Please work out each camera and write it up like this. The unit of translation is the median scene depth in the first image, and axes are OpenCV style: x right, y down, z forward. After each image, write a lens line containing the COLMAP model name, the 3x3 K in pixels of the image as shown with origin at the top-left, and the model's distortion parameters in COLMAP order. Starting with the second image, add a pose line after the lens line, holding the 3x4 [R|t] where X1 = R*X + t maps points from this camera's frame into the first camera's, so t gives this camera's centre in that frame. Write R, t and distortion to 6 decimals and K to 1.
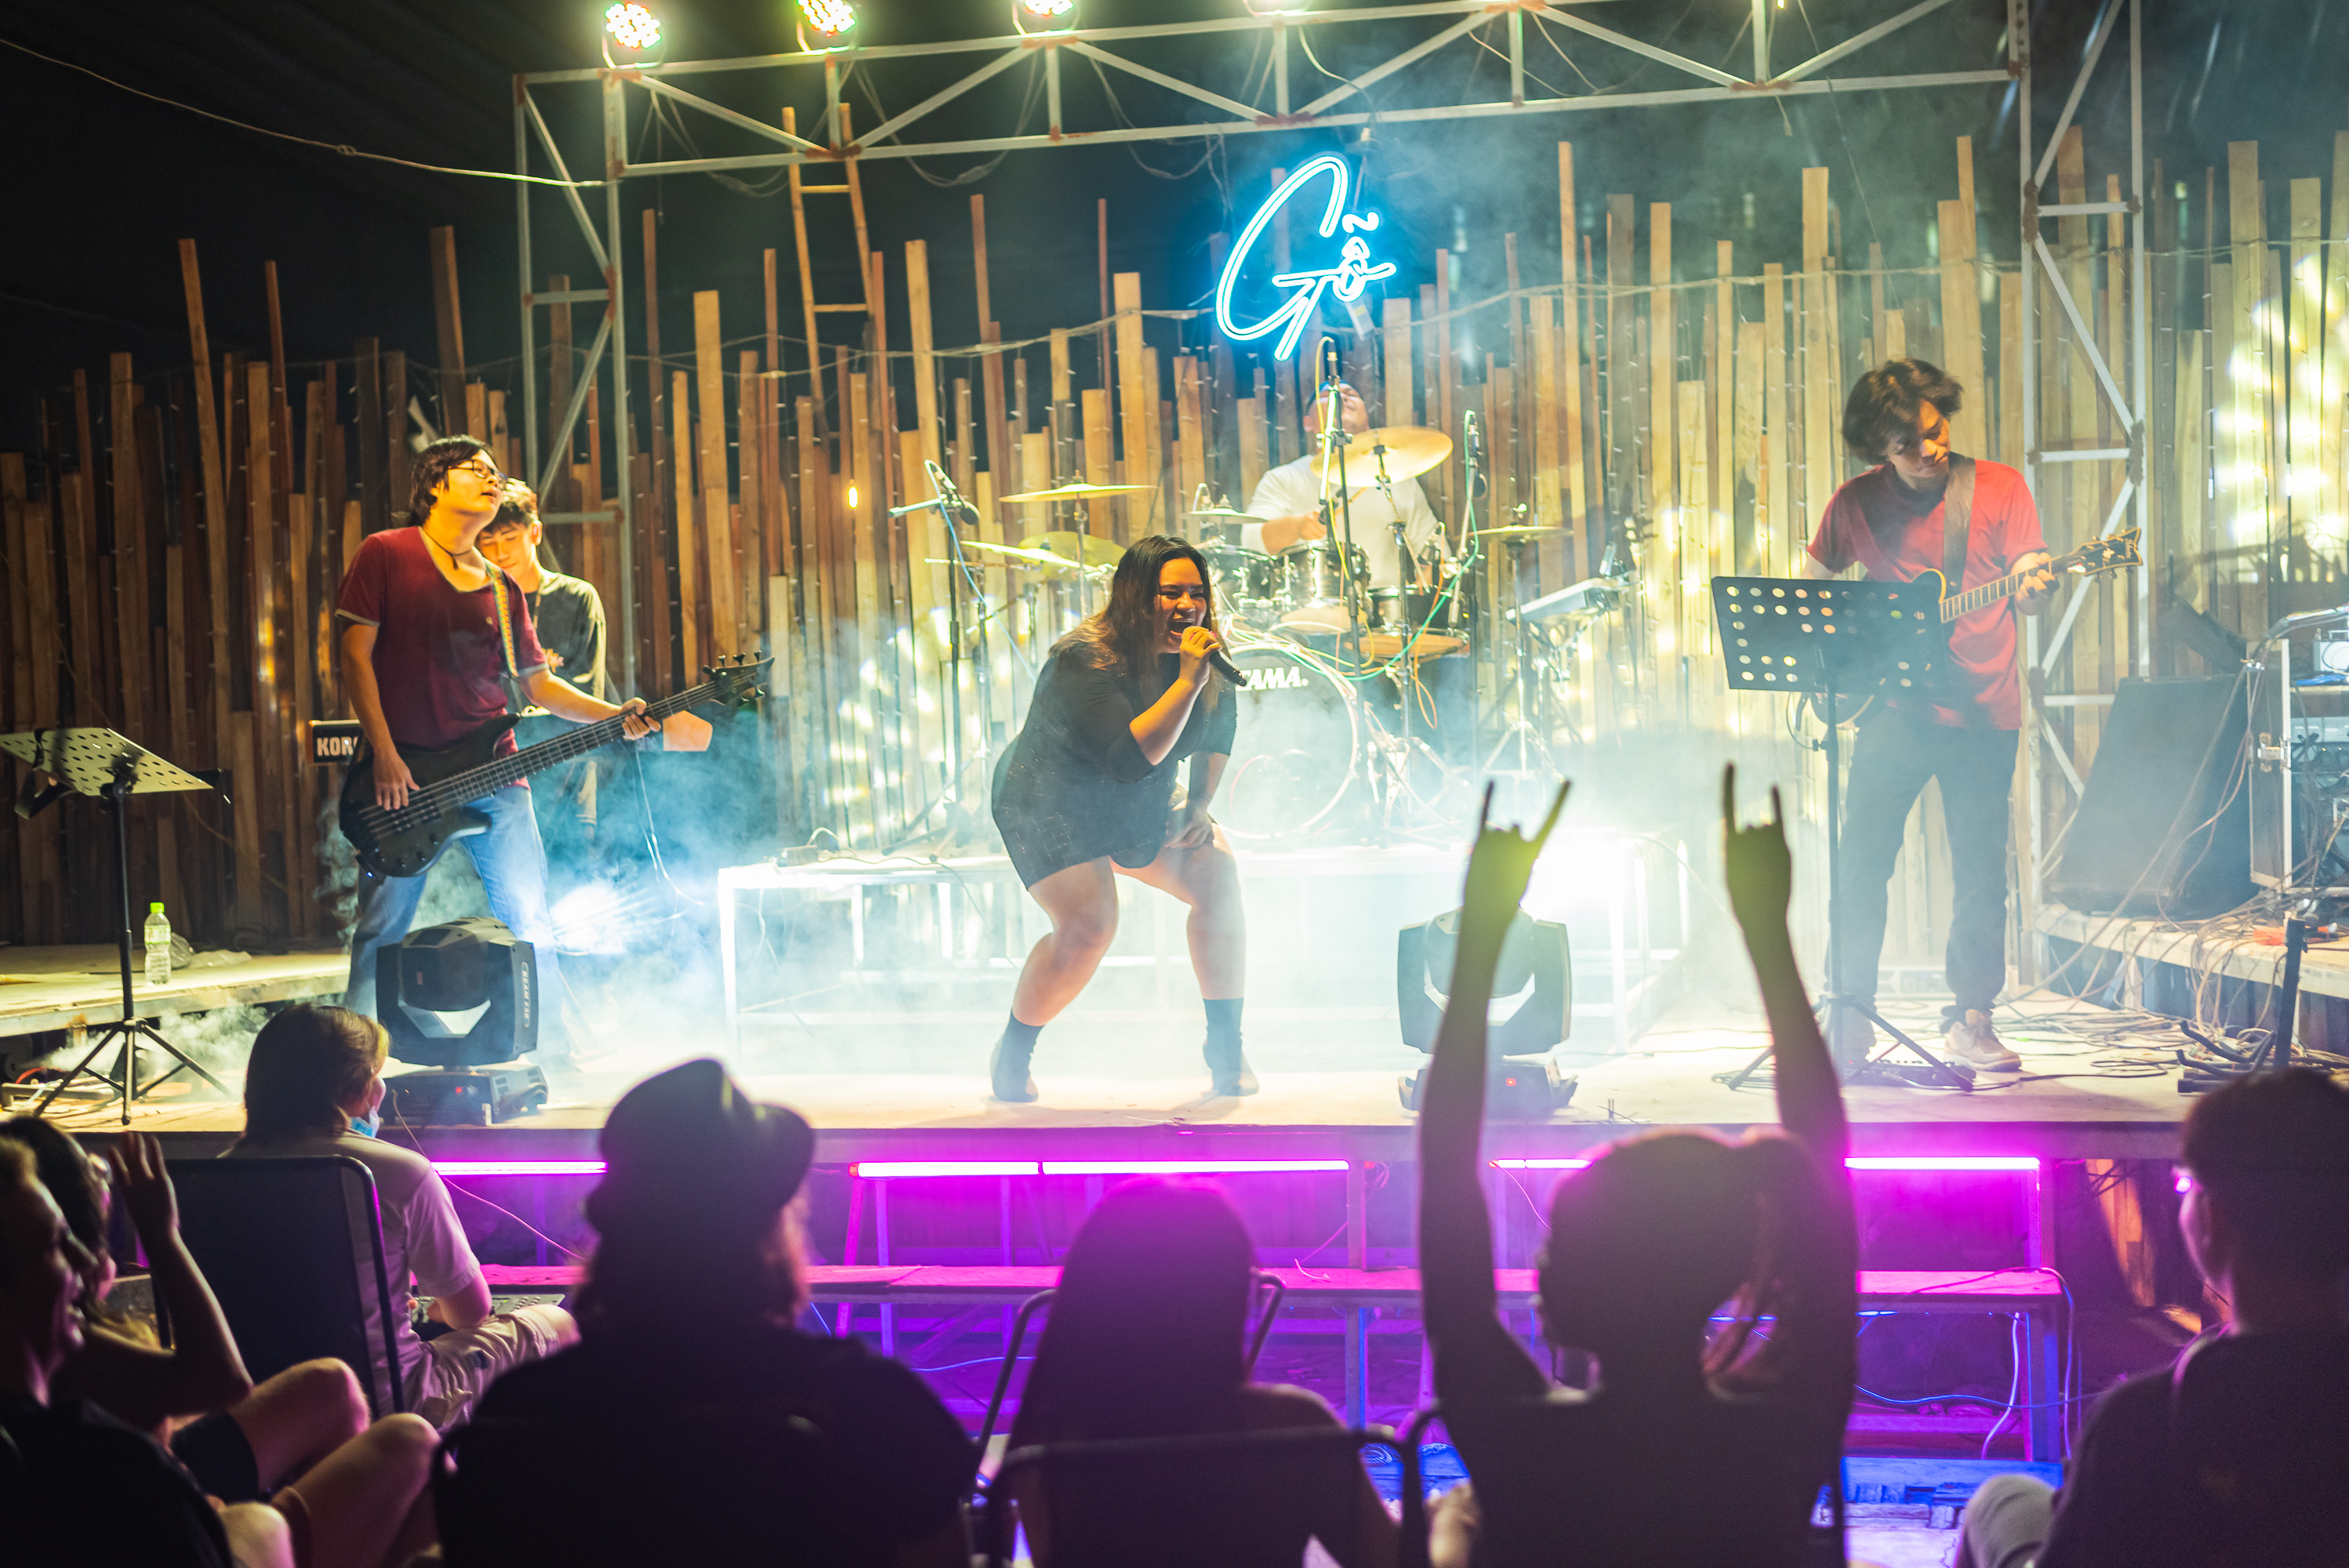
lens RADIAL K [[3484.8, 0, 1168.6], [0, 3484.8, 767.9], [0, 0, 1]] dist [0.014507, 0.000000]
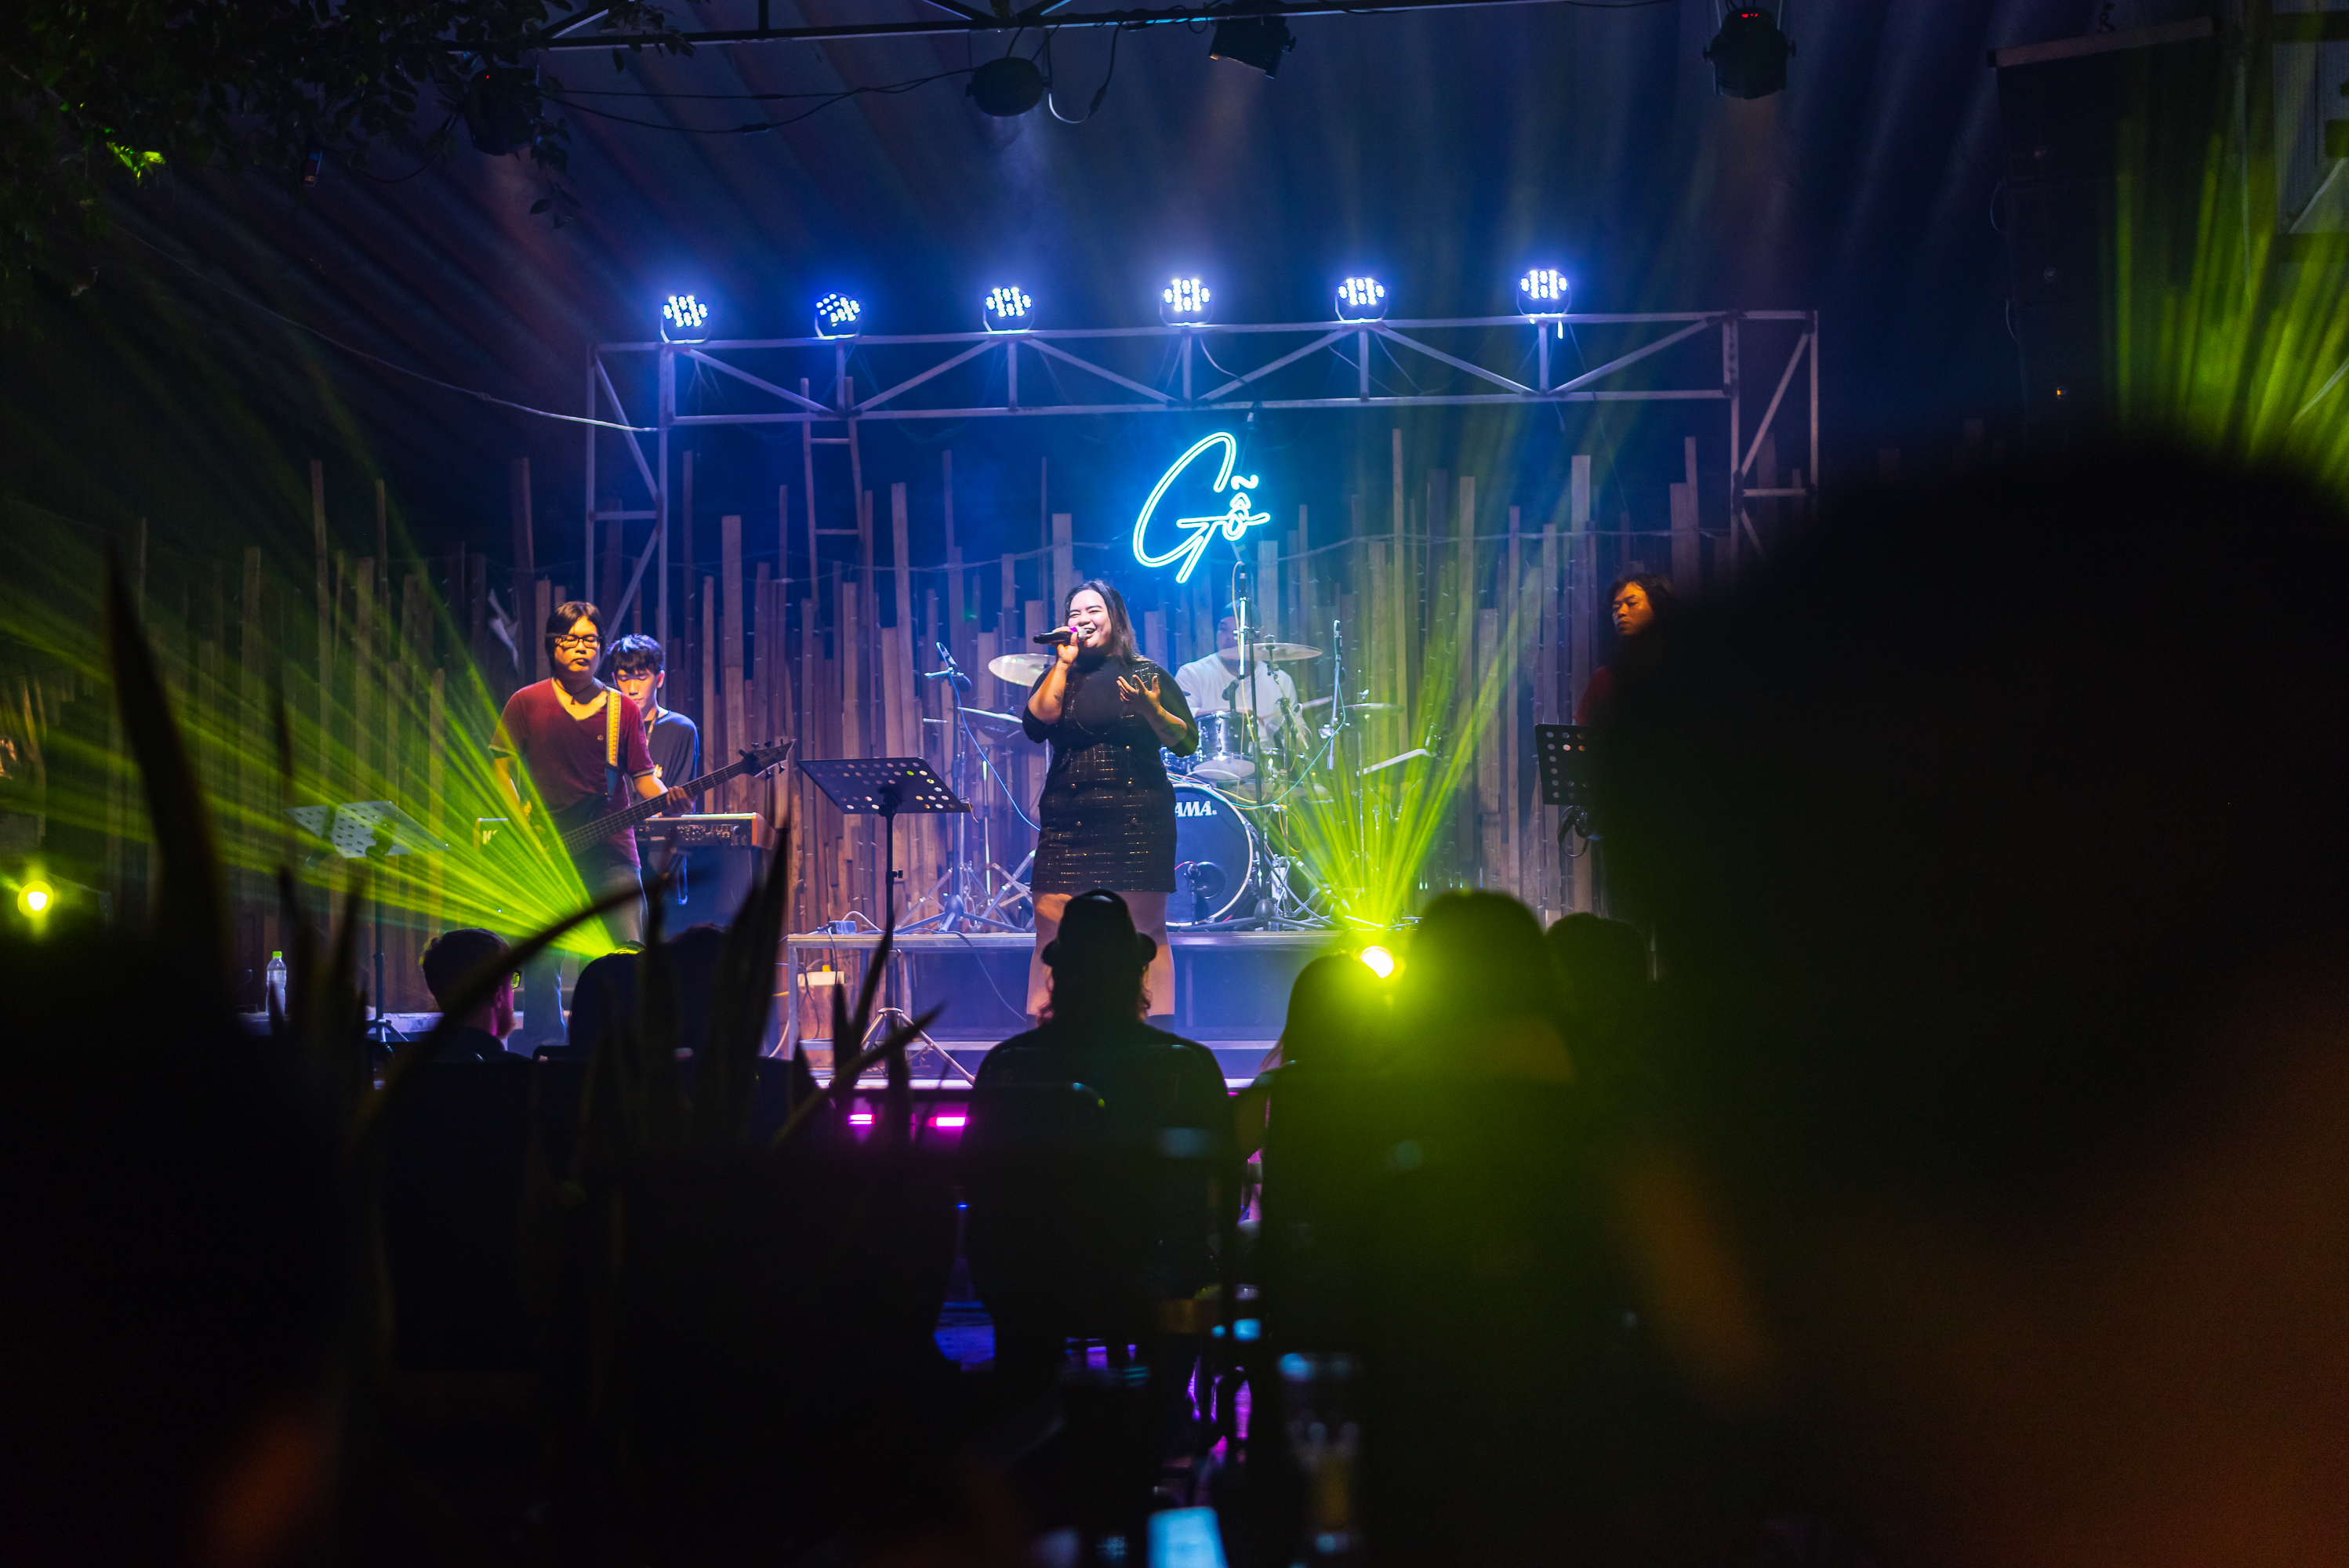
lens RADIAL K [[3484.8, 0, 1179.6], [0, 3484.8, 793.8], [0, 0, 1]] dist [0.014507, 0.000000]
pose [[0.994434, 0.031492, 0.100544, -0.095720], [-0.024090, 0.996967, -0.074003, 0.059285], [-0.102570, 0.071169, 0.992177, -0.299665]]
